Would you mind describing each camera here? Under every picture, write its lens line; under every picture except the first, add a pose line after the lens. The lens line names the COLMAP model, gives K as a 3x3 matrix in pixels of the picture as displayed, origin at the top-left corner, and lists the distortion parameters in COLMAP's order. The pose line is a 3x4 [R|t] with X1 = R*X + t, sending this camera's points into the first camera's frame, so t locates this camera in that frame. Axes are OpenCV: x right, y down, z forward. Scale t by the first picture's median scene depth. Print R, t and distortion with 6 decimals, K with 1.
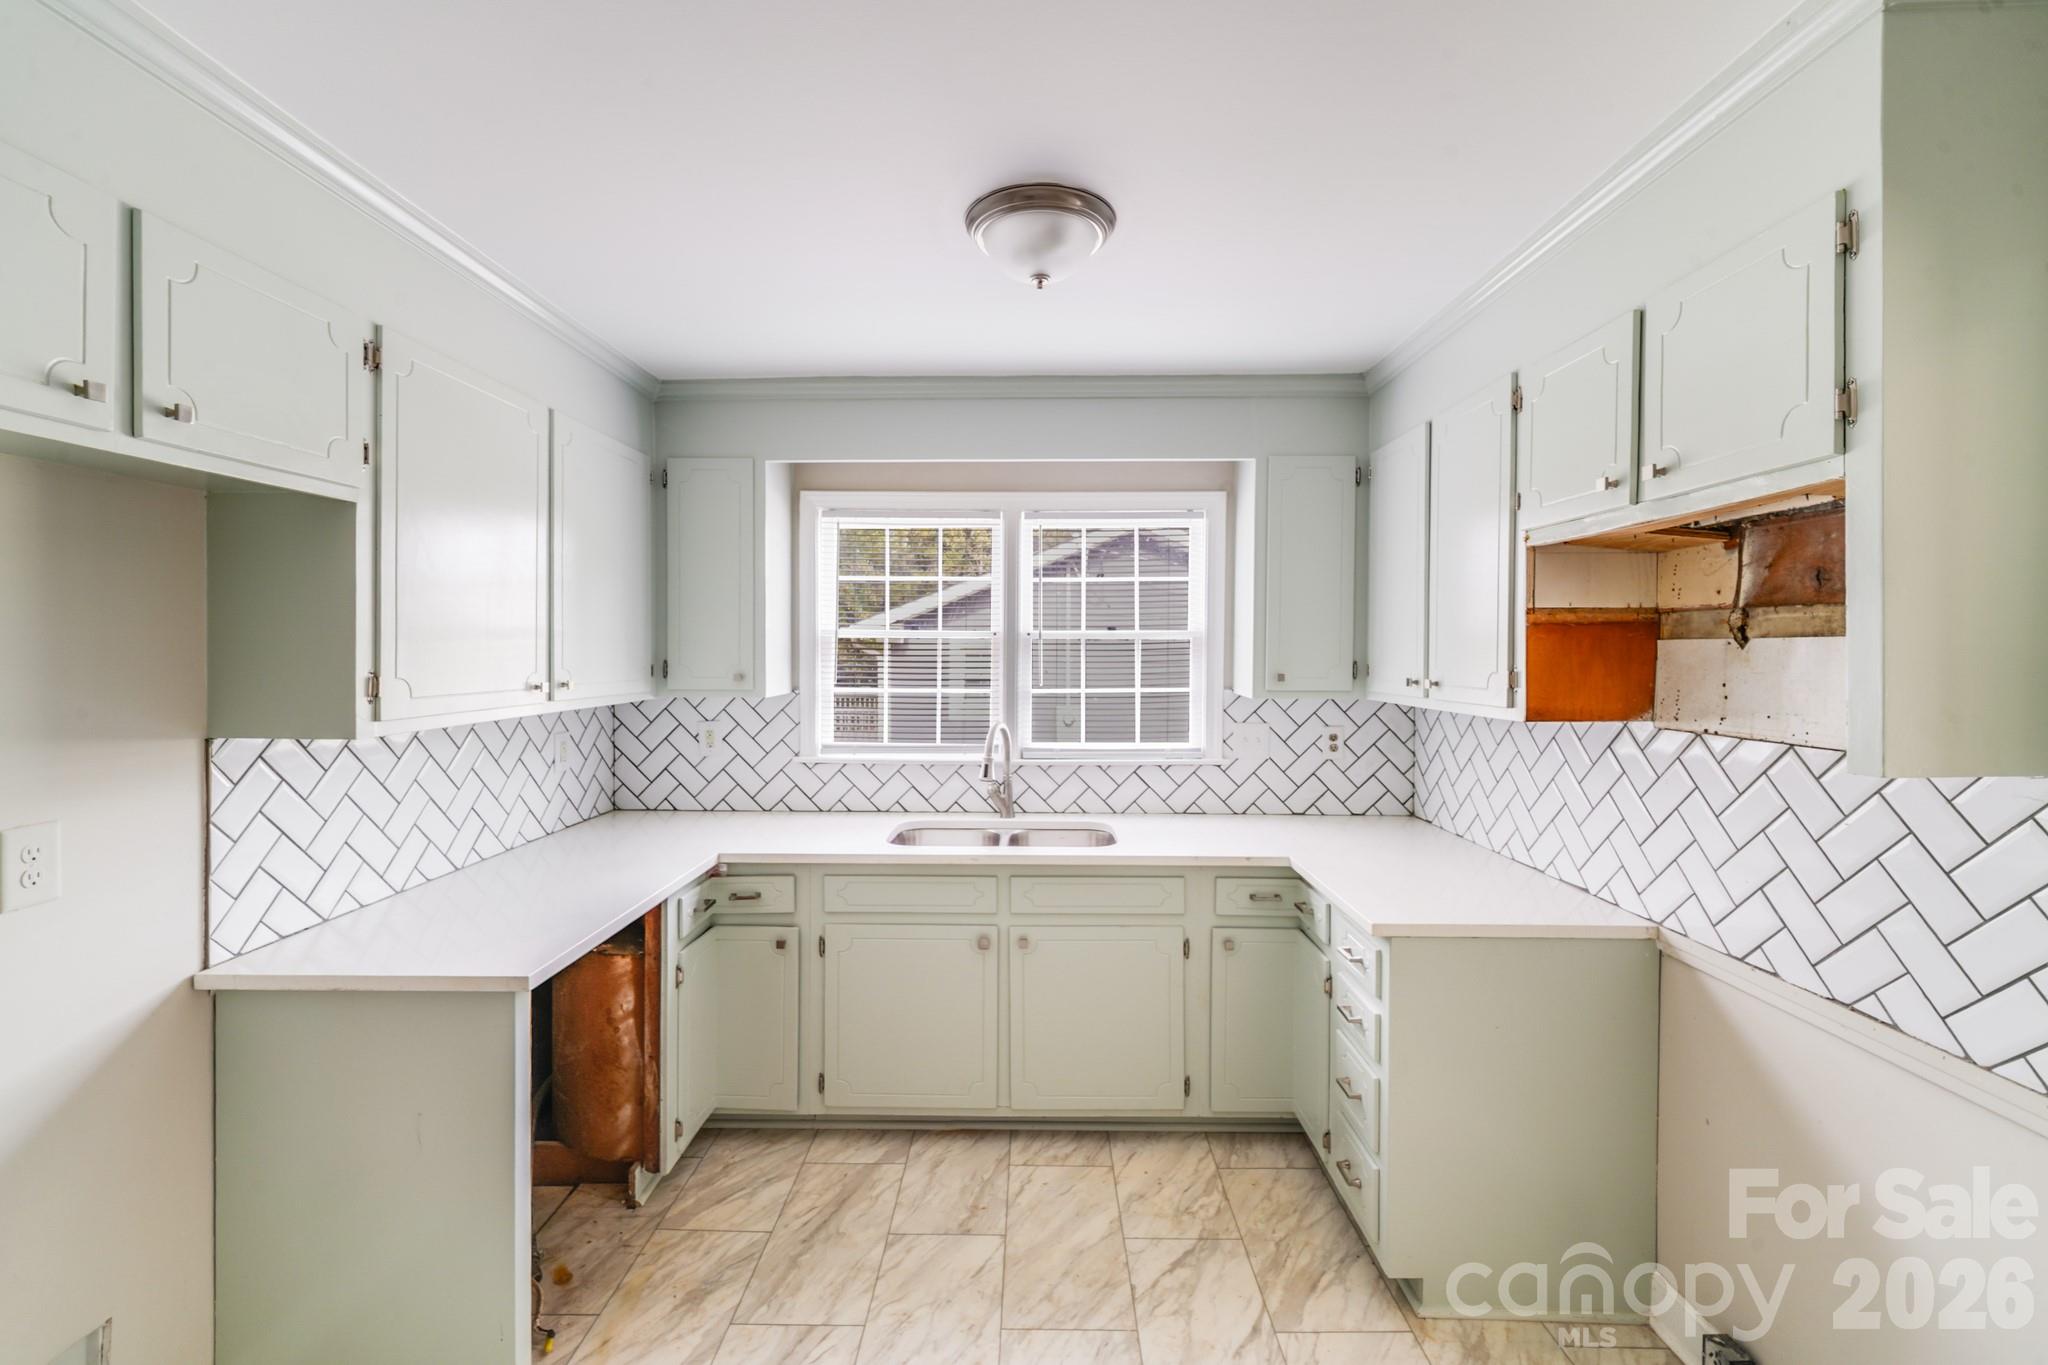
lens RADIAL K [[850.7, 0, 1024.0], [0, 850.7, 682.5], [0, 0, 1]] dist [0.029688, 0.000026]
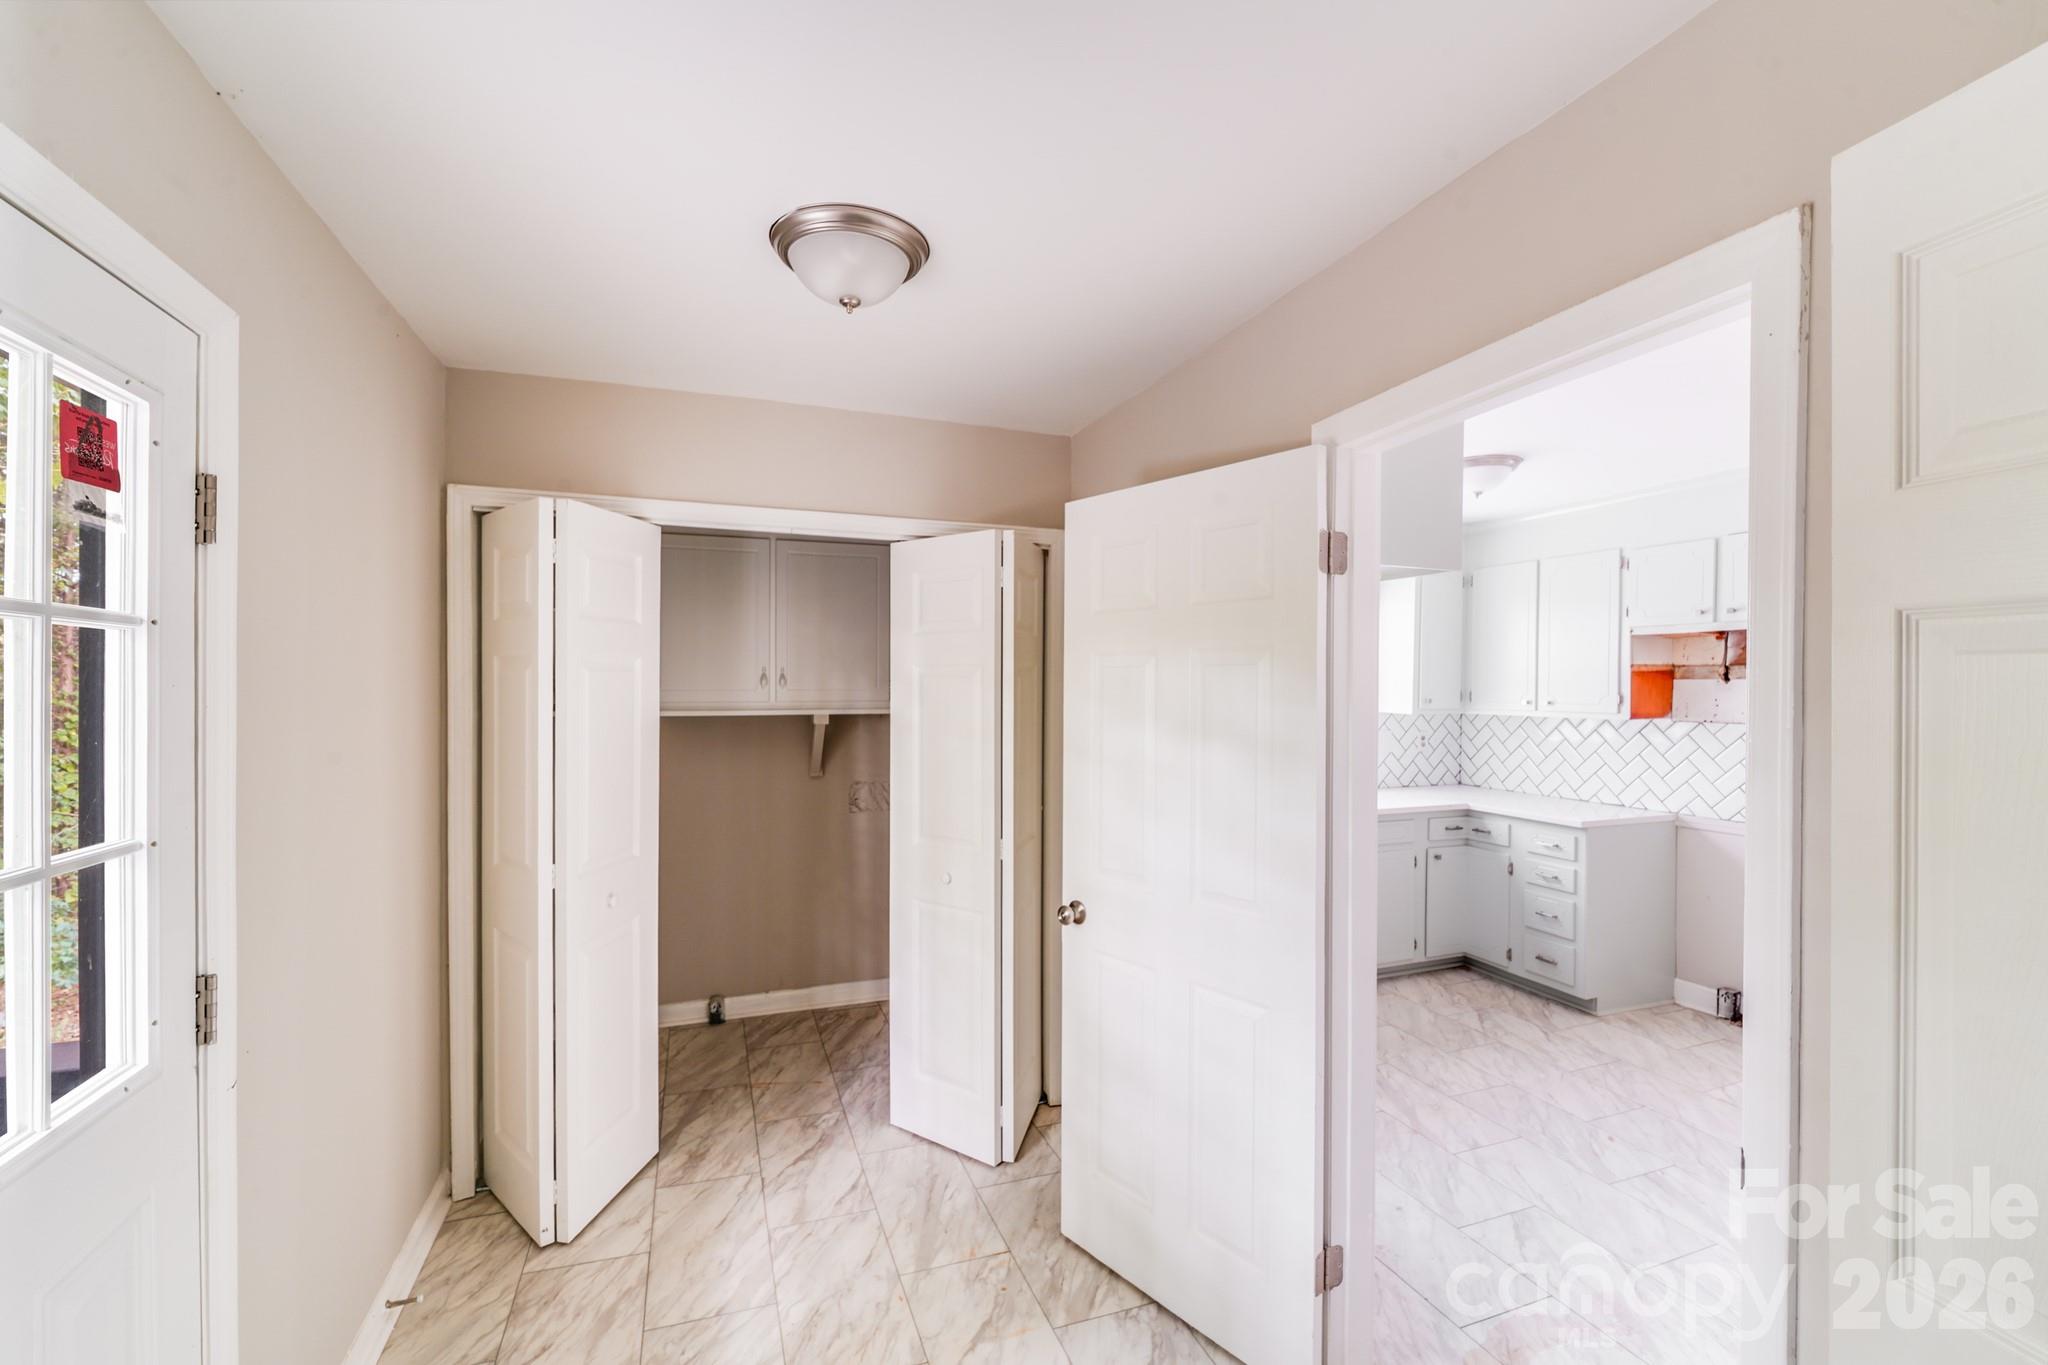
lens RADIAL K [[839.9, 0, 1027.6], [0, 839.9, 703.2], [0, 0, 1]] dist [0.024985, -0.000215]
pose [[0.930814, -0.006667, 0.365431, -1.481515], [0.013023, 0.999804, -0.014931, 0.019177], [-0.365260, 0.018657, 0.930719, -0.361473]]
